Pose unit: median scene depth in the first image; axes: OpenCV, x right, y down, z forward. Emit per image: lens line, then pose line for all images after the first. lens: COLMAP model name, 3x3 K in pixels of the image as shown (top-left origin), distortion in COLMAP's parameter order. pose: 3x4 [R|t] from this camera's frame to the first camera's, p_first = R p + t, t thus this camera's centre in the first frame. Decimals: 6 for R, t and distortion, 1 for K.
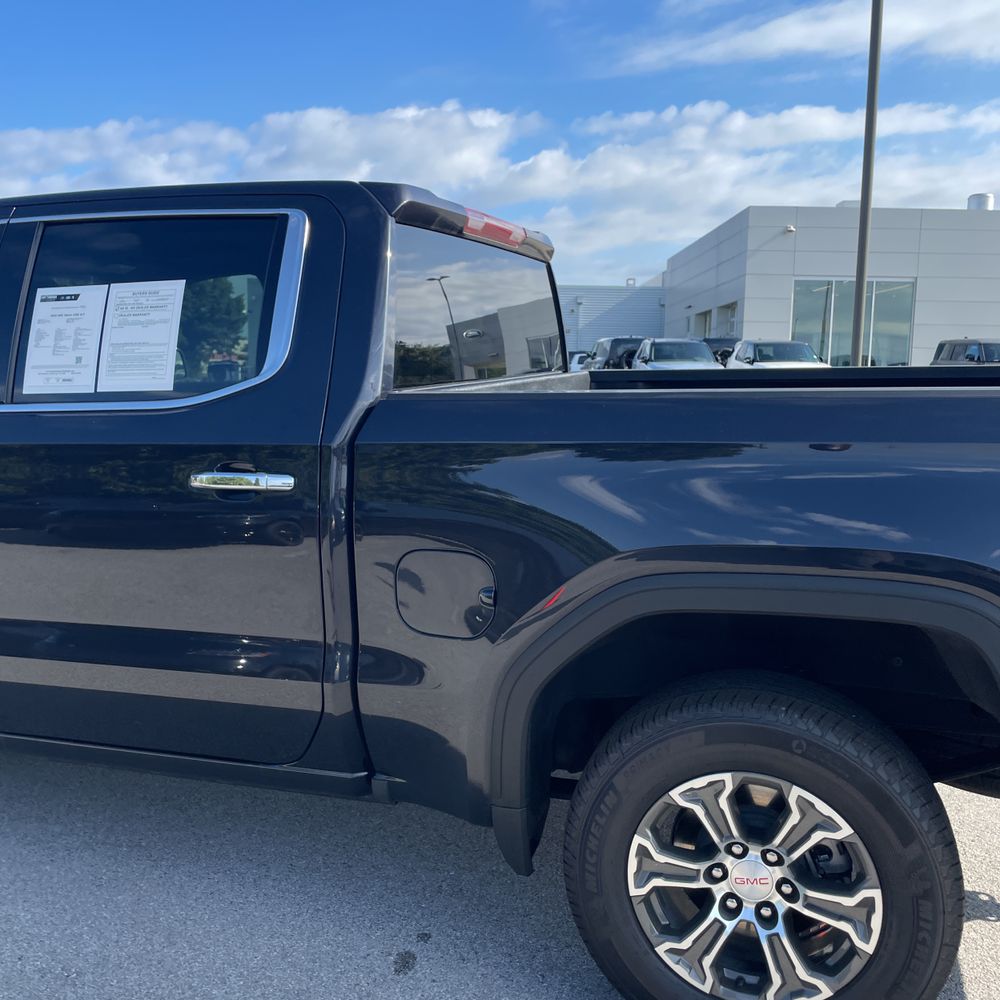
lens RADIAL K [[1037.5, 0, 506.9], [0, 1037.5, 491.8], [0, 0, 1]] dist [0.032942, 0.000000]
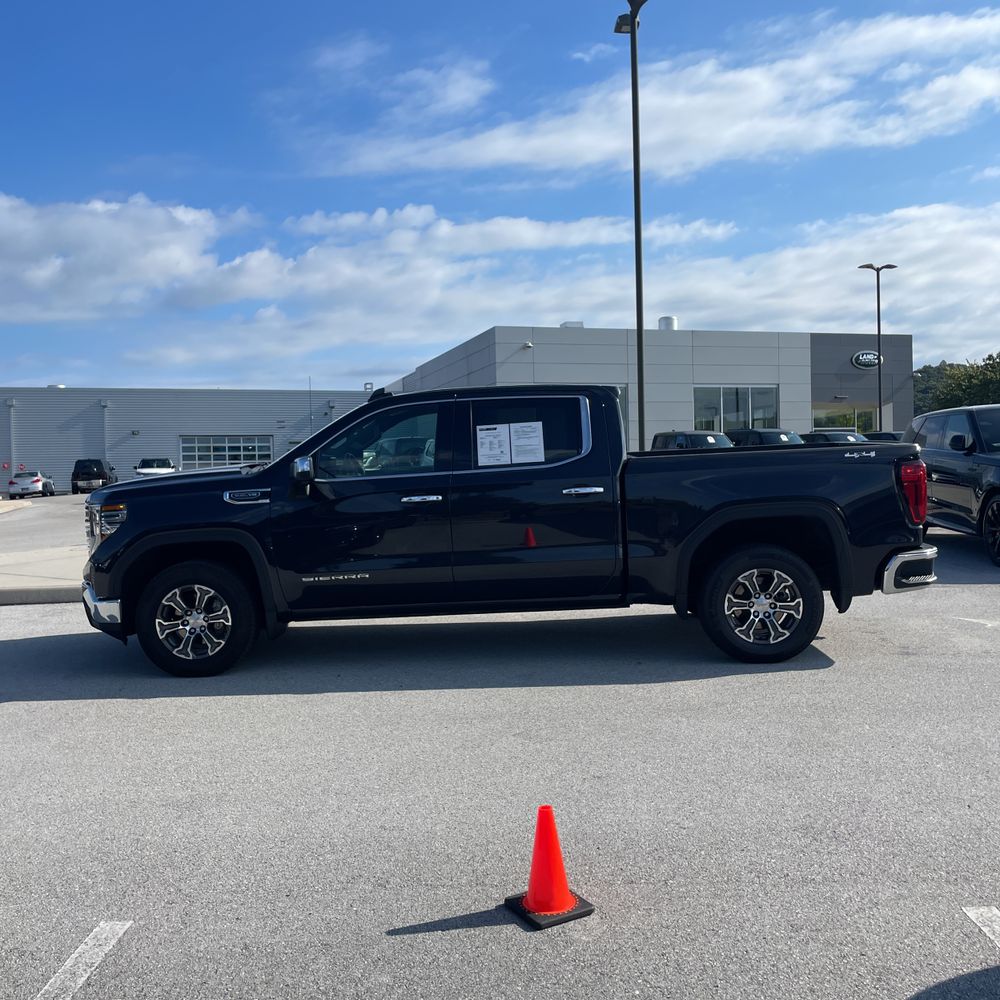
lens RADIAL K [[1037.5, 0, 497.3], [0, 1037.5, 528.7], [0, 0, 1]] dist [0.032942, 0.000000]
pose [[0.965678, -0.055140, 0.253821, -1.126336], [0.068991, 0.996557, -0.045988, 0.194036], [-0.250411, 0.061921, 0.966157, -1.580735]]
